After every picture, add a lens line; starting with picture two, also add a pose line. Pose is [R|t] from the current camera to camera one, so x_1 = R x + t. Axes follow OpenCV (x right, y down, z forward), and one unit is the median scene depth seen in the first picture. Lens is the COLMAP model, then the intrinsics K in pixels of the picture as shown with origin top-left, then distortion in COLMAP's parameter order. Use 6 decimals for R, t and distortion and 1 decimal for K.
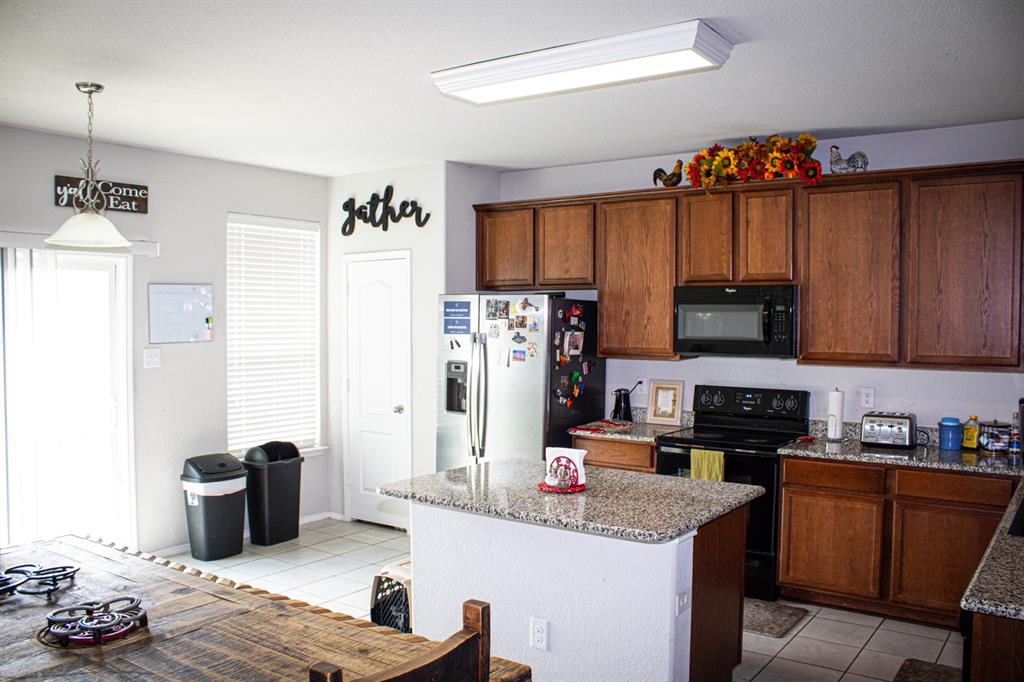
lens RADIAL K [[854.5, 0, 519.3], [0, 854.5, 344.8], [0, 0, 1]] dist [-0.156039, 0.130607]
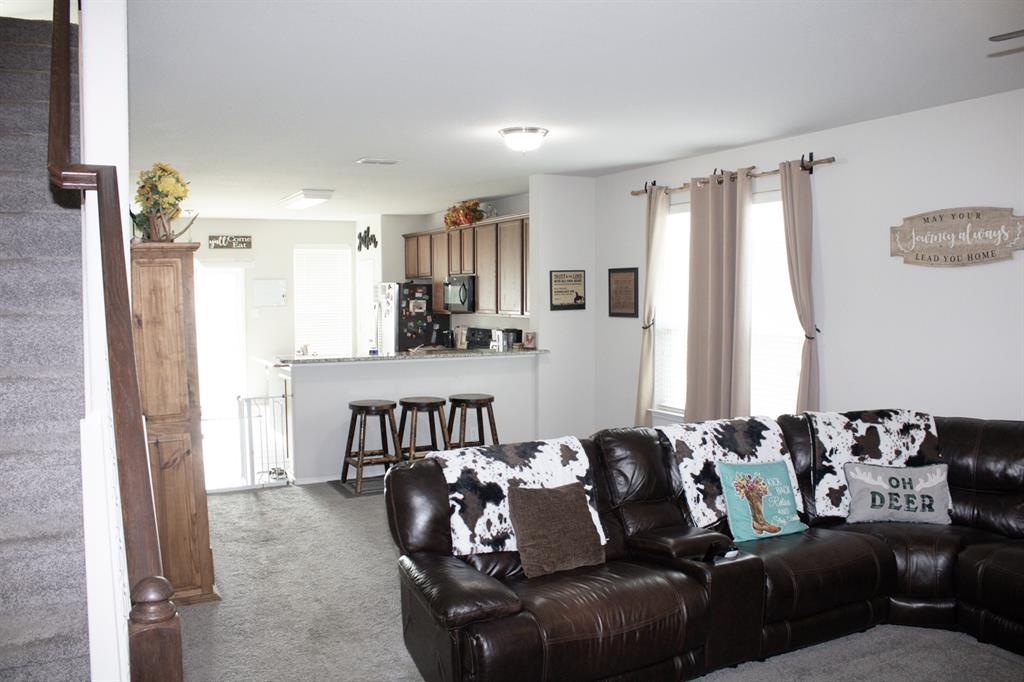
lens RADIAL K [[854.5, 0, 513.2], [0, 854.5, 341.7], [0, 0, 1]] dist [-0.156039, 0.130607]
pose [[0.887214, 0.018890, -0.460972, 1.232282], [-0.006902, 0.999593, 0.027678, 0.025798], [0.461307, -0.021374, 0.886983, -0.693572]]
